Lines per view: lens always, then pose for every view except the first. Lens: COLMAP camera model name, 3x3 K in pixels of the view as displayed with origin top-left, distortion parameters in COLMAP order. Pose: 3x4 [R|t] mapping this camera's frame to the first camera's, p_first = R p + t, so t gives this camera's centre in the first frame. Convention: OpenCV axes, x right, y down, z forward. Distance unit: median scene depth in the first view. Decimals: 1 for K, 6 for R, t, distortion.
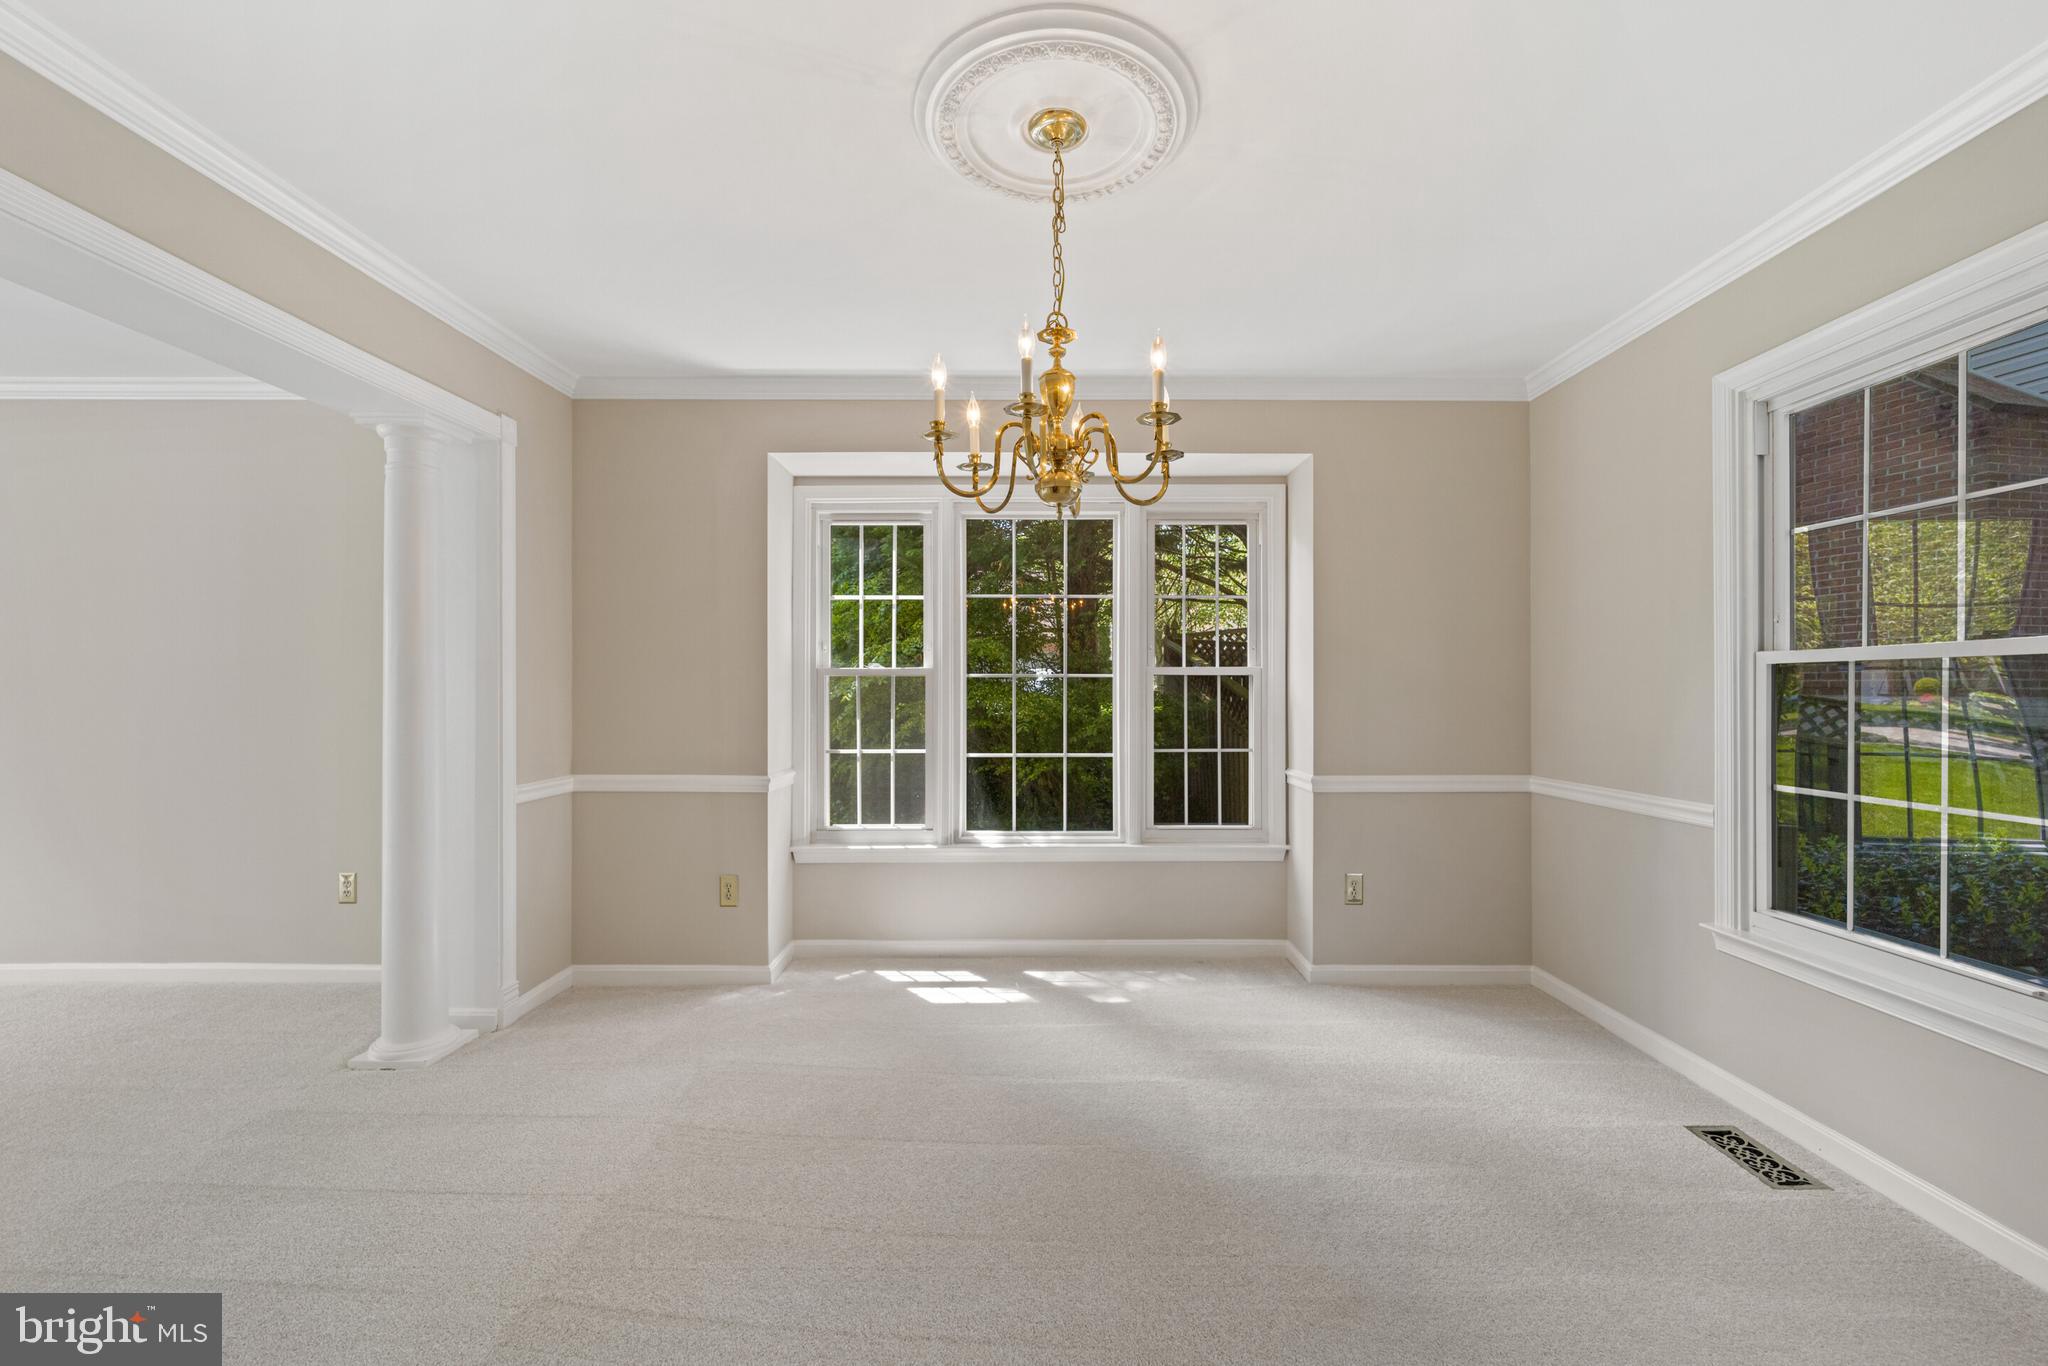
lens RADIAL K [[827.2, 0, 1022.2], [0, 827.2, 696.1], [0, 0, 1]] dist [0.002648, -0.002343]
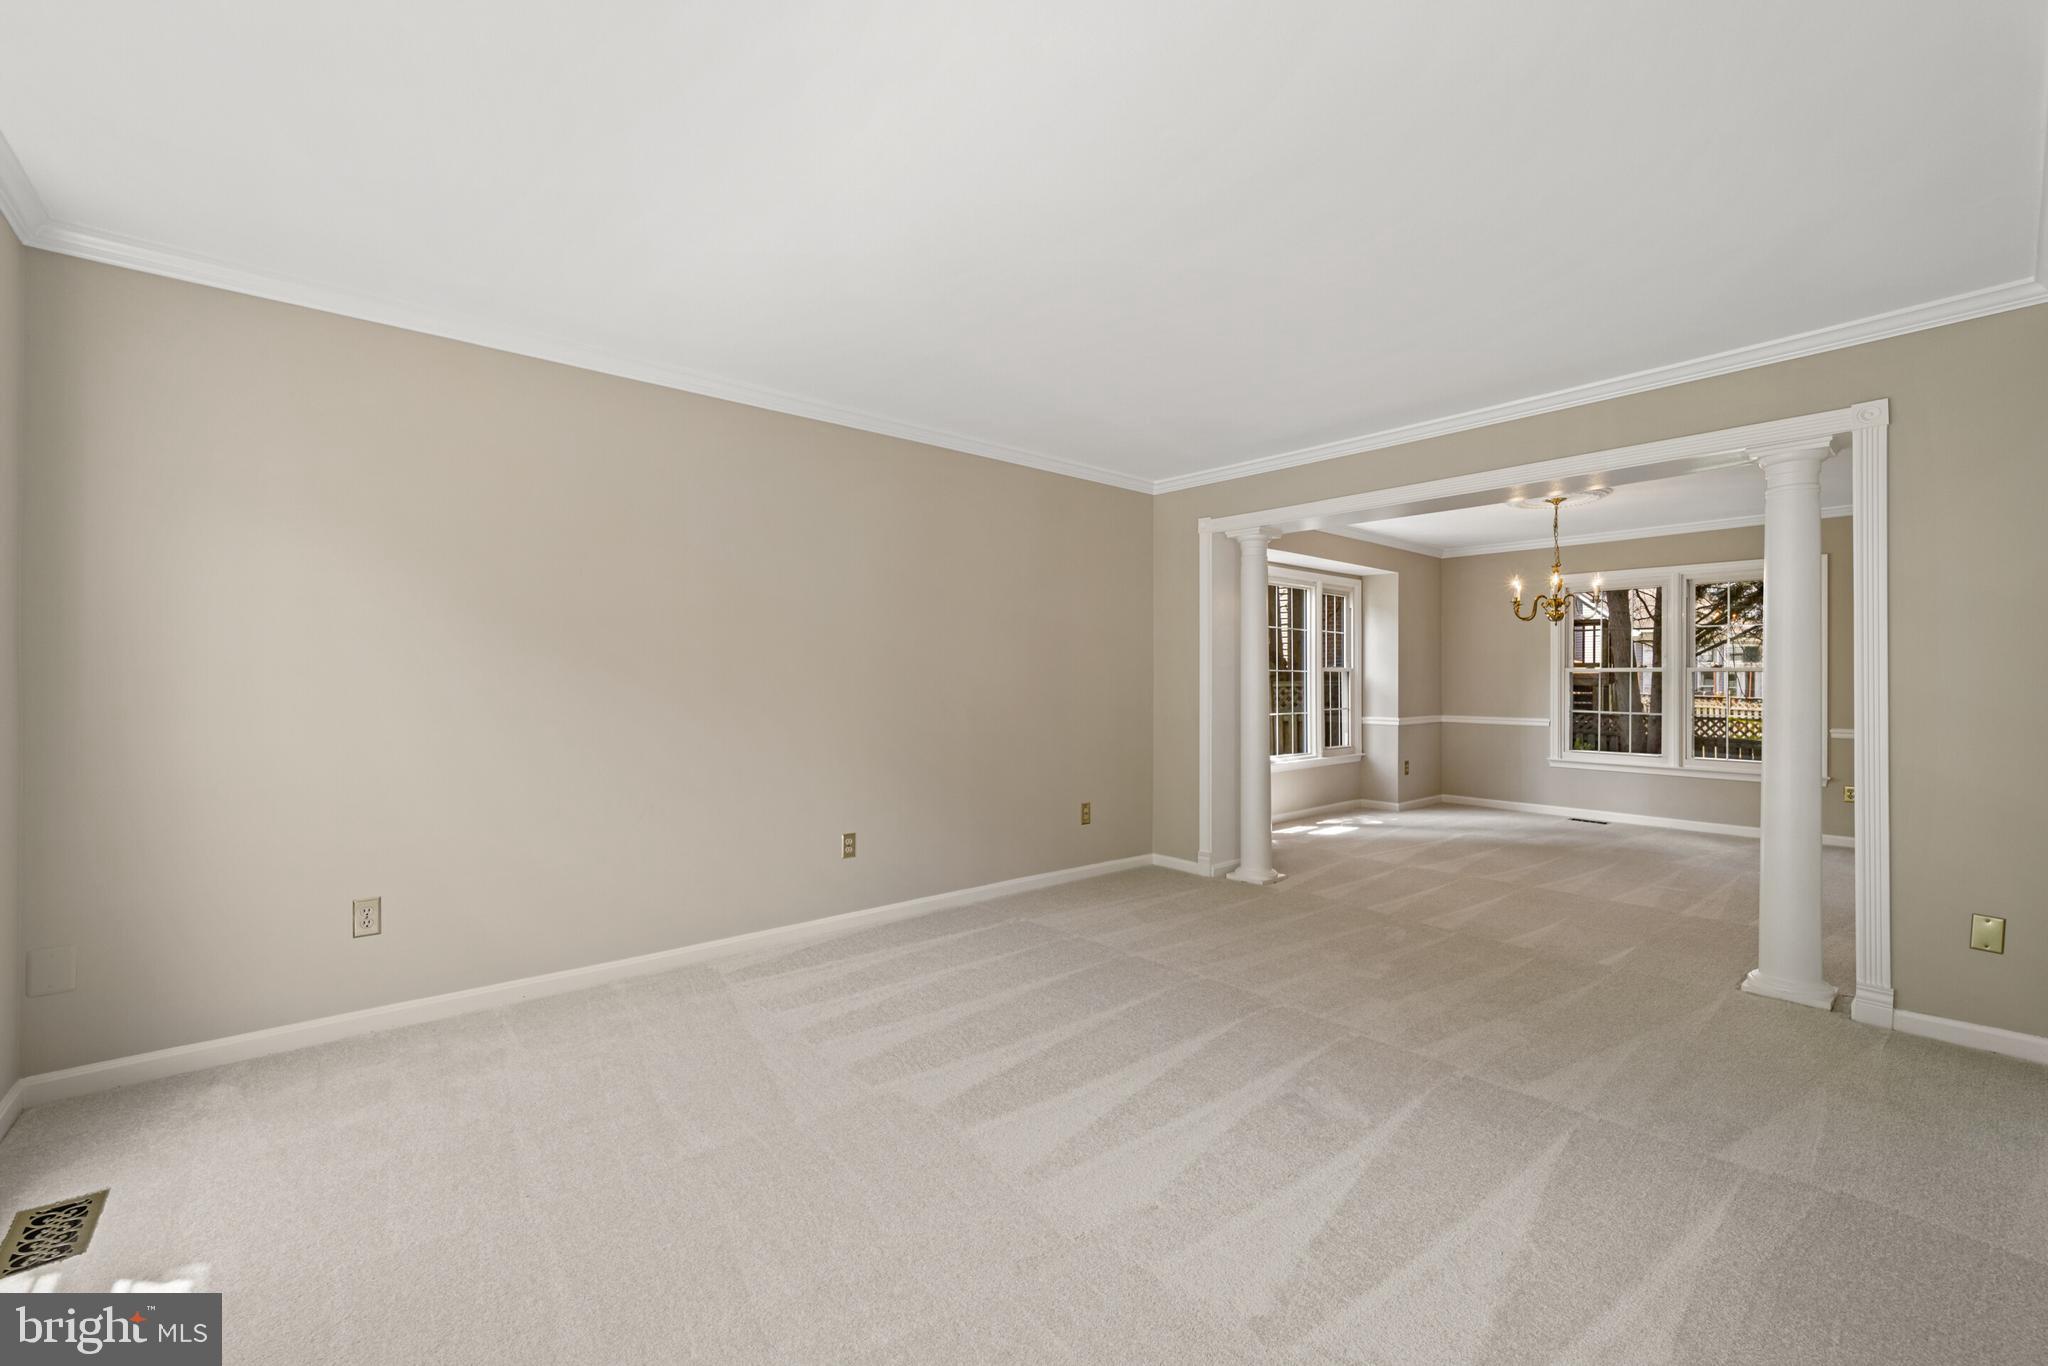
lens RADIAL K [[827.2, 0, 1004.3], [0, 827.2, 679.4], [0, 0, 1]] dist [0.002648, -0.002343]
pose [[0.746346, 0.001393, 0.665557, -2.019826], [-0.000757, 0.999999, -0.001244, -0.006258], [-0.665558, 0.000424, 0.746346, 0.043179]]
